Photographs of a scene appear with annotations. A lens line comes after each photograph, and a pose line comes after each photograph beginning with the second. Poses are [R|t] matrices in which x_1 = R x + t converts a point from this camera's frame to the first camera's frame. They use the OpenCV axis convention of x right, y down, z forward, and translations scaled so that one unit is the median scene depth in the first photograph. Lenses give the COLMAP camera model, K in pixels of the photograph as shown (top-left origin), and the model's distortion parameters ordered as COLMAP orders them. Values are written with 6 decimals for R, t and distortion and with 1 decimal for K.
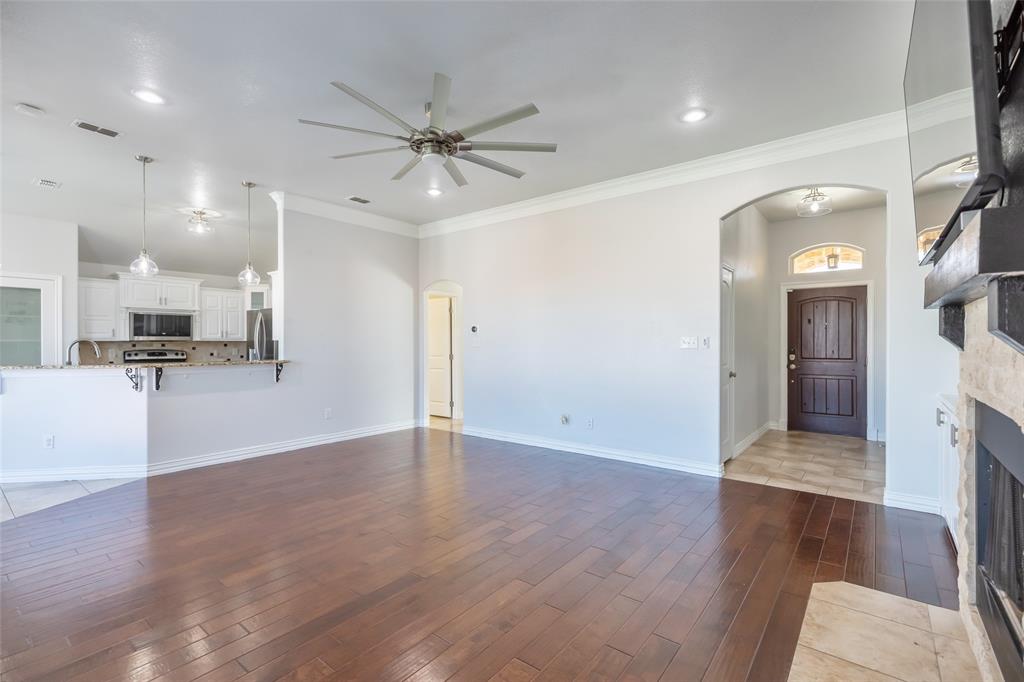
lens RADIAL K [[462.5, 0, 500.7], [0, 462.5, 343.0], [0, 0, 1]] dist [0.001116, 0.000497]
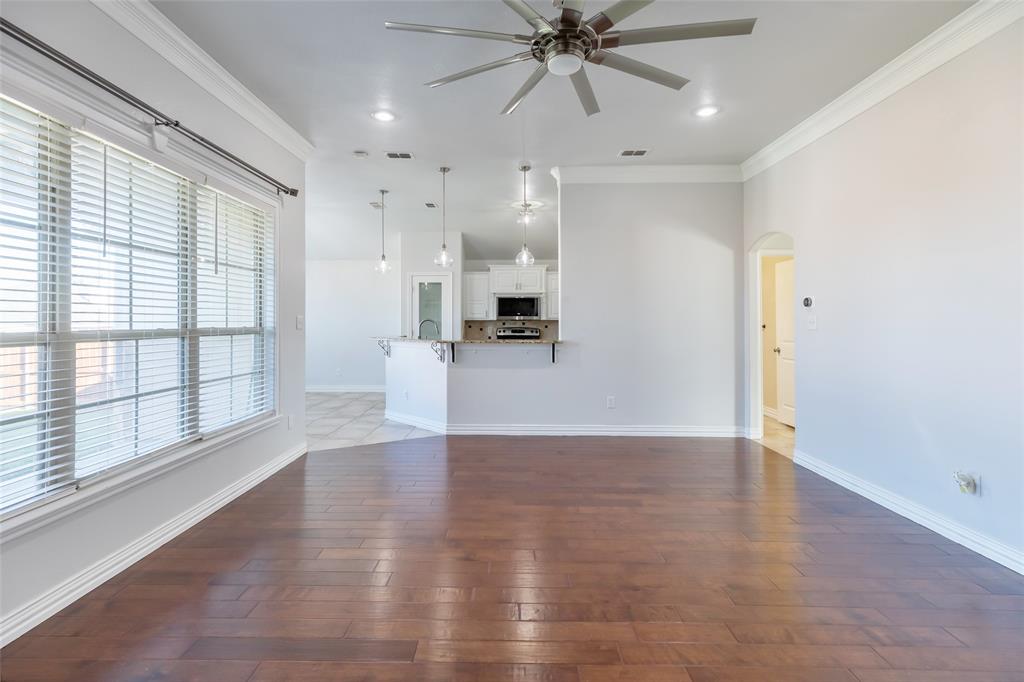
lens RADIAL K [[462.5, 0, 500.3], [0, 462.5, 318.3], [0, 0, 1]] dist [0.001116, 0.000497]
pose [[0.611554, -0.002268, -0.791200, 0.175622], [-0.002690, 0.999984, -0.004946, -0.003250], [0.791198, 0.005153, 0.611538, 0.248858]]
